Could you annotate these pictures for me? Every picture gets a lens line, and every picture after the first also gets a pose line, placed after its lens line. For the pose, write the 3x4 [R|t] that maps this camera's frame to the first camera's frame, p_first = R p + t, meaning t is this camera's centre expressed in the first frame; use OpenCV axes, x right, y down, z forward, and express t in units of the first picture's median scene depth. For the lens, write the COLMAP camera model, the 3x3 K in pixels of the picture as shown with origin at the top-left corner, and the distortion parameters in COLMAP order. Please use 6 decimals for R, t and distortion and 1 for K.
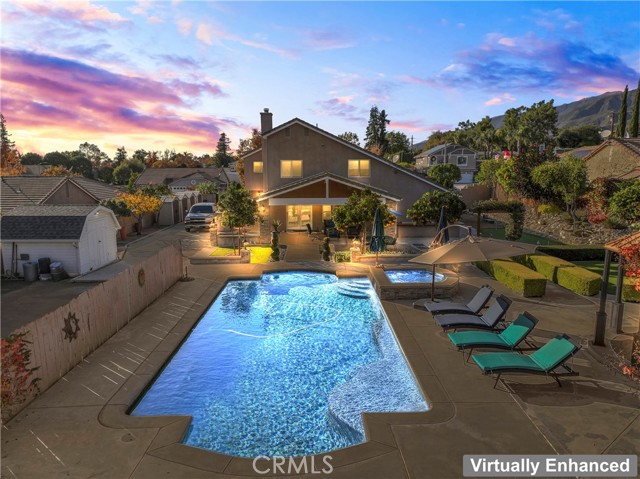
lens RADIAL K [[449.7, 0, 320.0], [0, 449.7, 239.5], [0, 0, 1]] dist [0.003091, 0.009880]
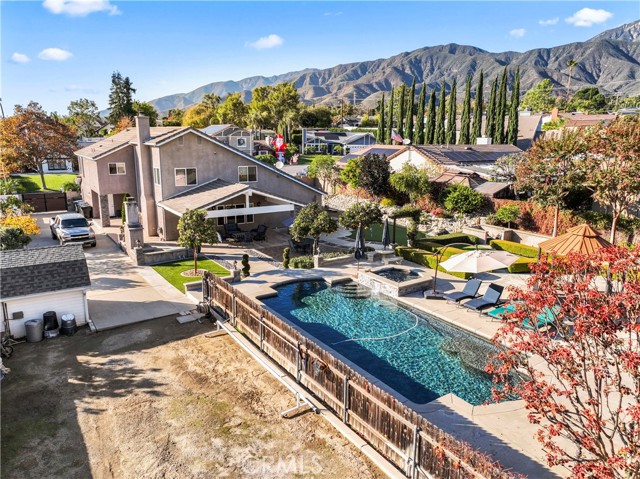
lens RADIAL K [[458.7, 0, 320.0], [0, 458.7, 239.5], [0, 0, 1]] dist [0.001693, 0.011217]
pose [[0.835629, -0.108949, 0.538381, -0.135217], [0.071677, 0.993380, 0.089773, -0.031147], [-0.544597, -0.036428, 0.837906, -0.011671]]
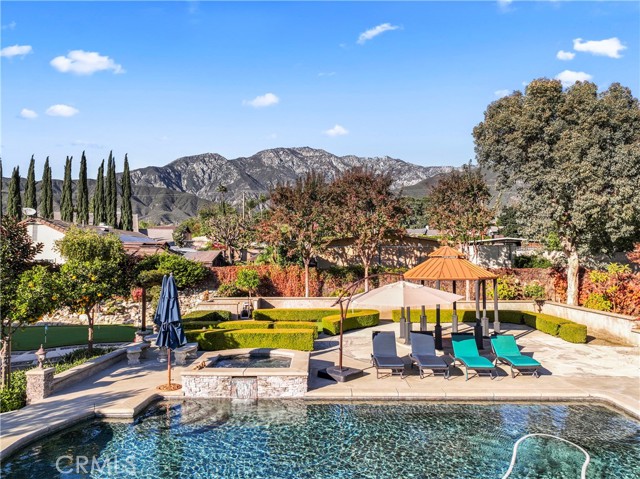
lens RADIAL K [[449.7, 0, 320.0], [0, 449.7, 239.5], [0, 0, 1]] dist [0.003091, 0.009880]
pose [[0.027803, 0.057024, 0.997986, -0.097778], [0.162593, 0.984818, -0.060802, -0.009427], [-0.986301, 0.163956, 0.018109, 0.151255]]
